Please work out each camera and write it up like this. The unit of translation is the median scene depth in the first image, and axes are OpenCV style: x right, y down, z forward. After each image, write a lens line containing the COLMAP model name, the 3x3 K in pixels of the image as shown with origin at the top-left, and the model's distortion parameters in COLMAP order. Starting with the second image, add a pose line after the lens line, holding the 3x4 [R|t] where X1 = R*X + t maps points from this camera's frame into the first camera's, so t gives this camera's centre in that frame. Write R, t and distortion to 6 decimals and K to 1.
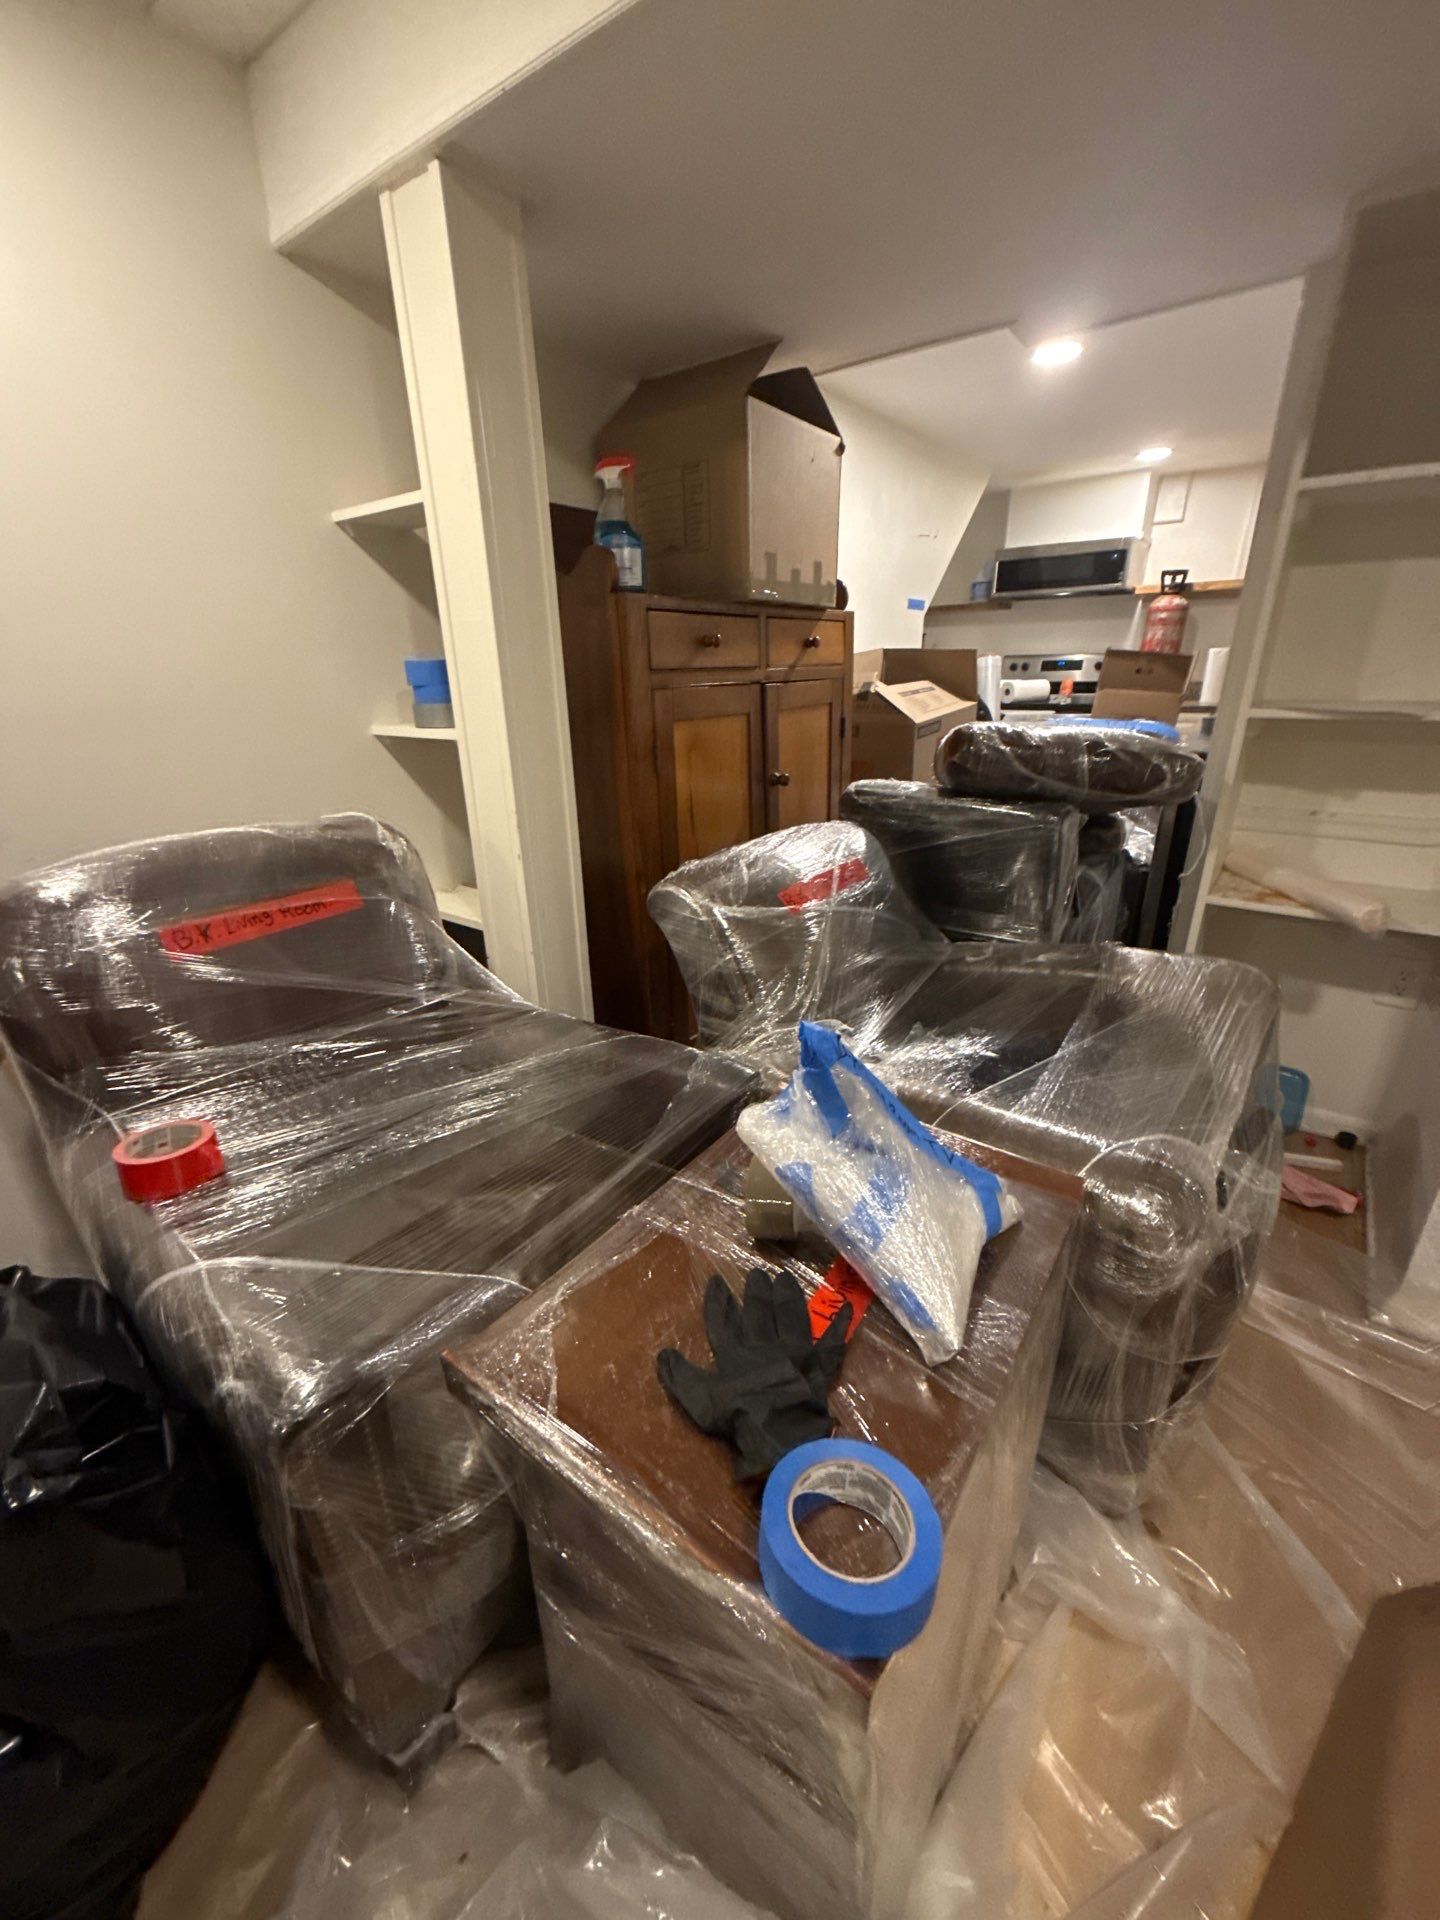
lens RADIAL K [[761.8, 0, 722.3], [0, 761.8, 961.0], [0, 0, 1]] dist [-0.001687, 0.000107]
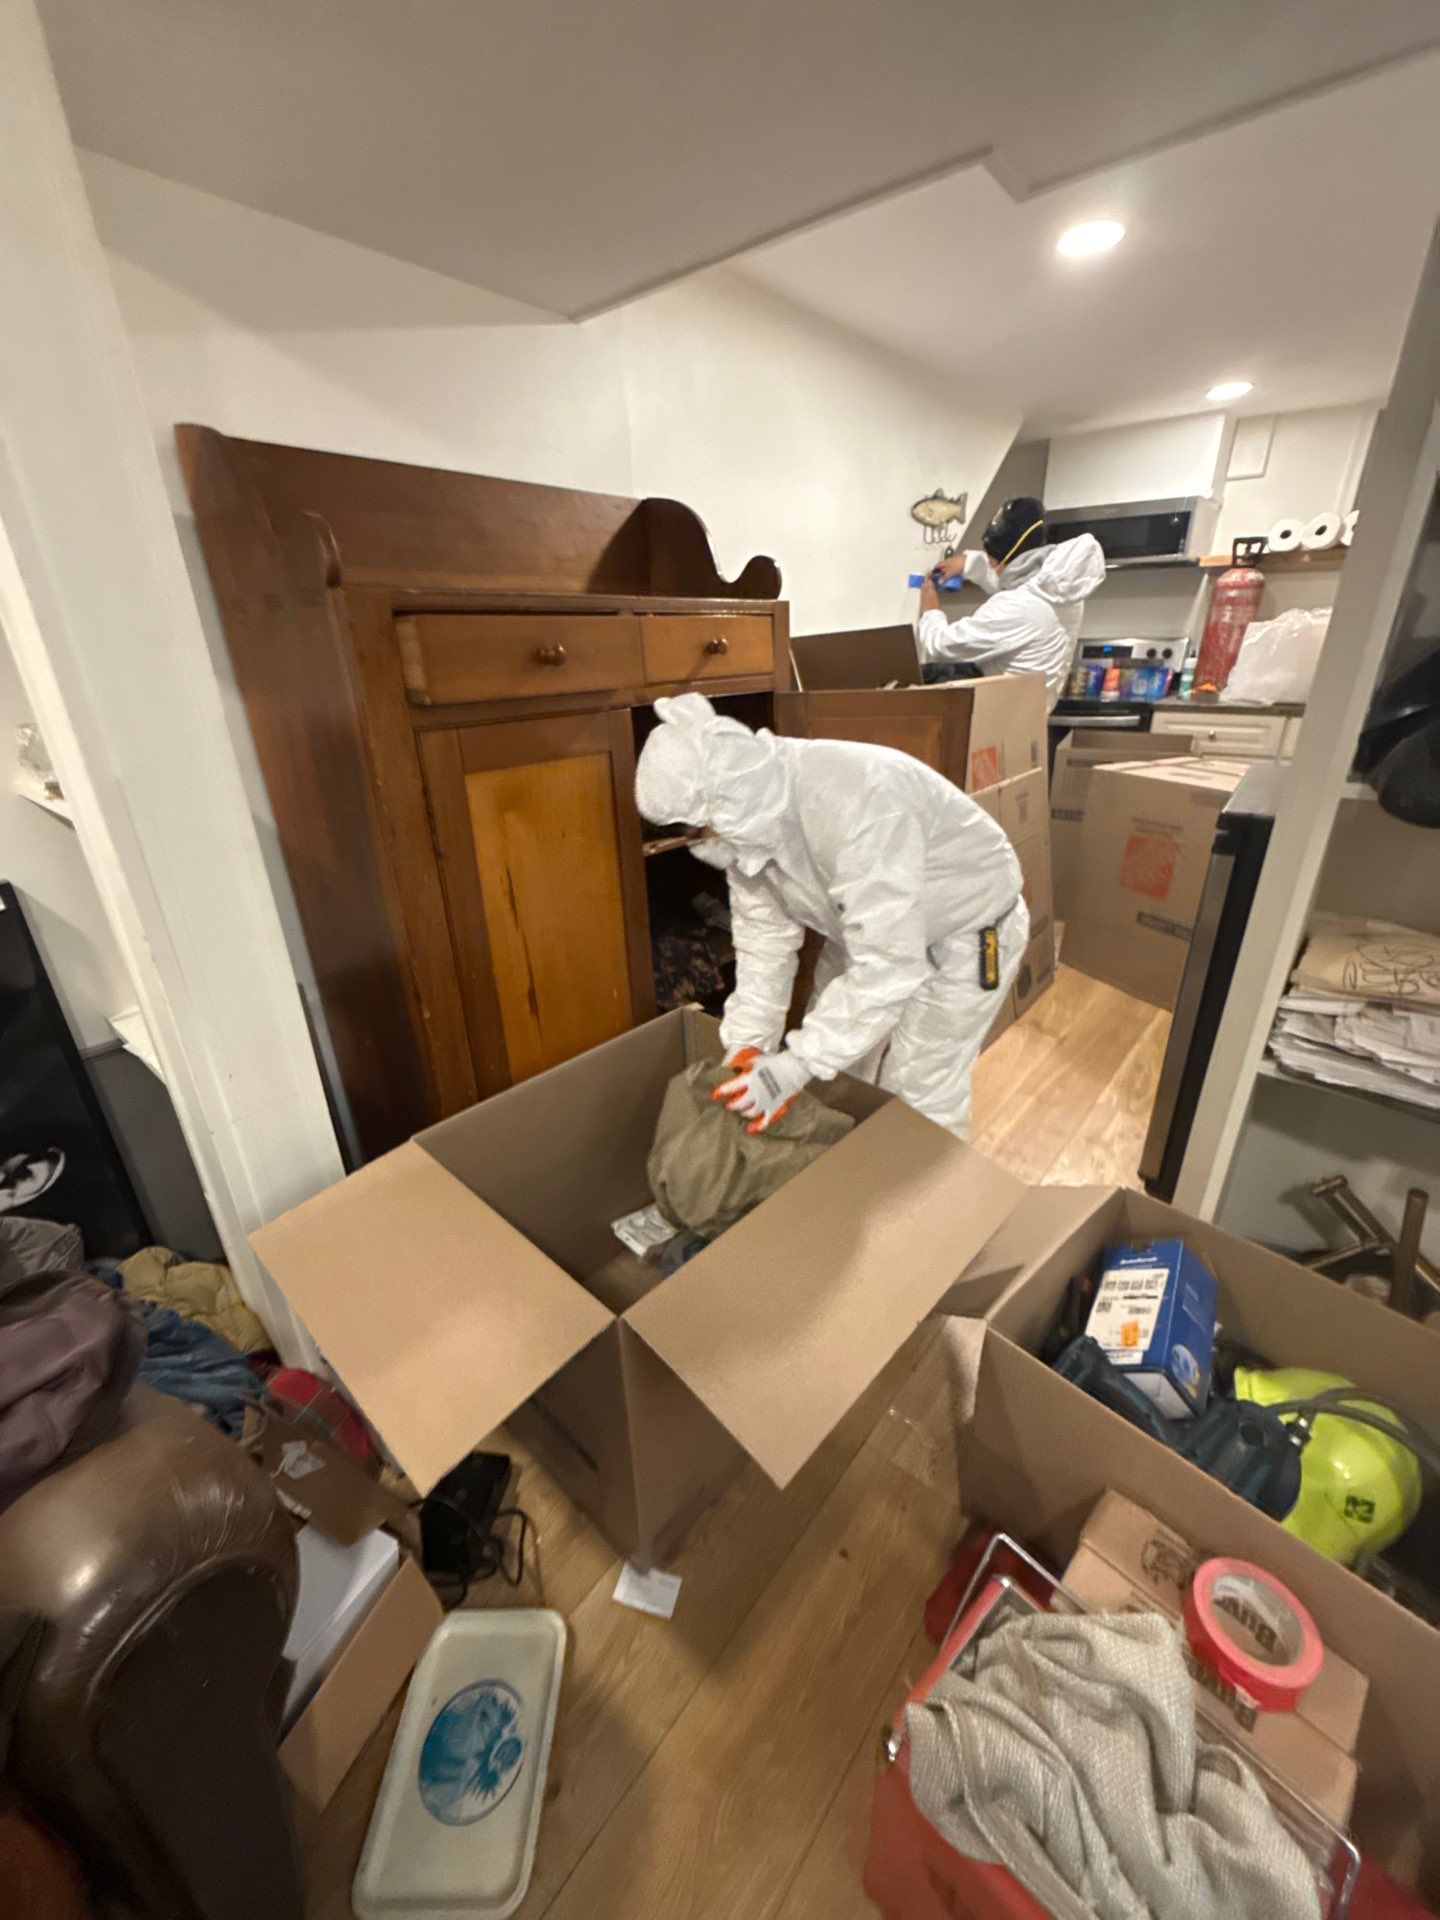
lens RADIAL K [[761.8, 0, 722.3], [0, 761.8, 956.3], [0, 0, 1]] dist [-0.001687, 0.000107]
pose [[0.997875, 0.029218, -0.058236, 0.089158], [-0.027255, 0.999043, 0.034211, -0.076214], [0.059180, -0.032551, 0.997716, 0.136118]]
